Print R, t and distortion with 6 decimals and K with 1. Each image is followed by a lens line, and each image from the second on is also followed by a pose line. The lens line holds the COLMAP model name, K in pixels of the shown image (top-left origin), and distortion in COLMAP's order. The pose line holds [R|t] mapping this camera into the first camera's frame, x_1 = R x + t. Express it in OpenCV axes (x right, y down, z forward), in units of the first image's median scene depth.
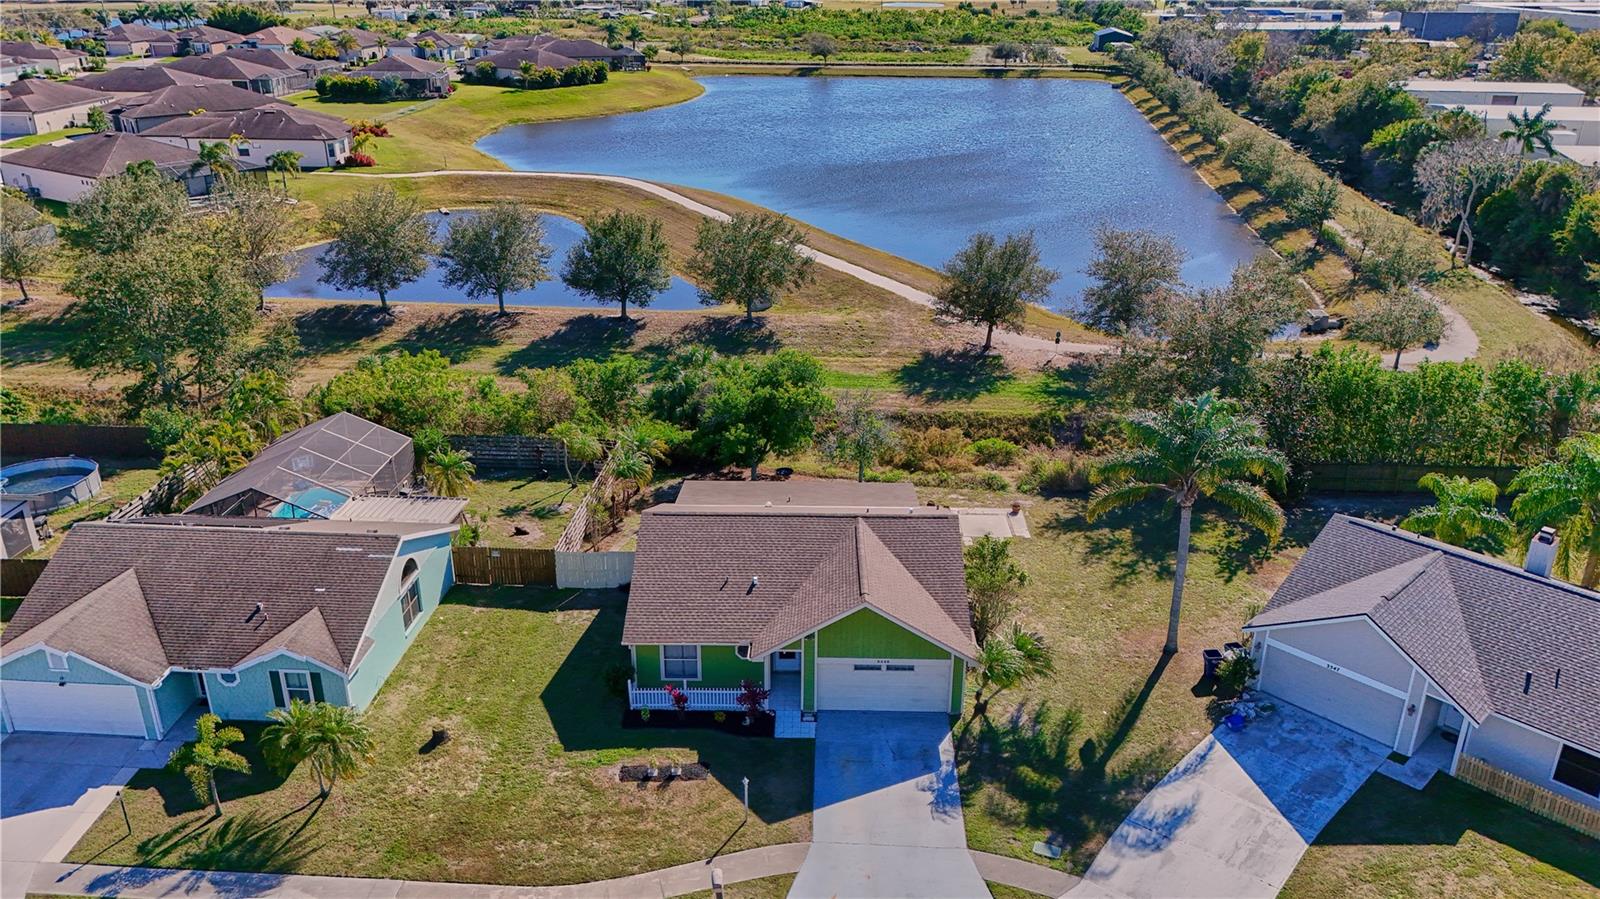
lens RADIAL K [[1192.5, 0, 796.2], [0, 1192.5, 450.1], [0, 0, 1]] dist [0.064977, -0.058453]
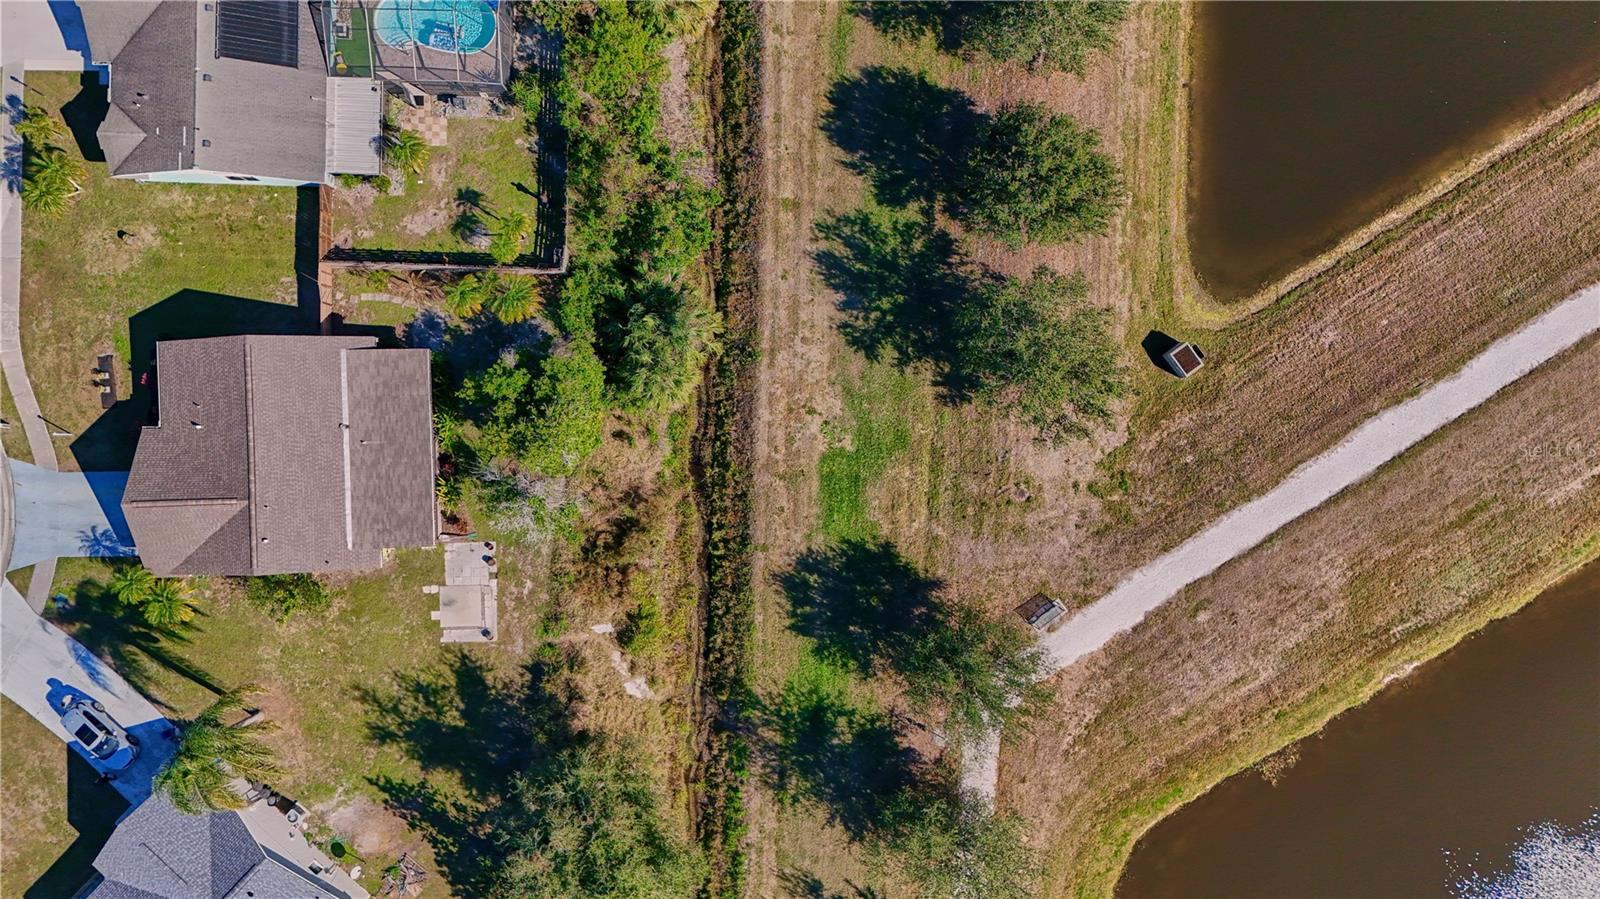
lens RADIAL K [[1192.5, 0, 790.6], [0, 1192.5, 450.8], [0, 0, 1]] dist [0.064977, -0.058453]
pose [[0.044788, 0.998997, -0.000077, 0.025641], [-0.369033, 0.016617, 0.929268, -1.414013], [0.928337, -0.041592, 0.369406, 1.064124]]
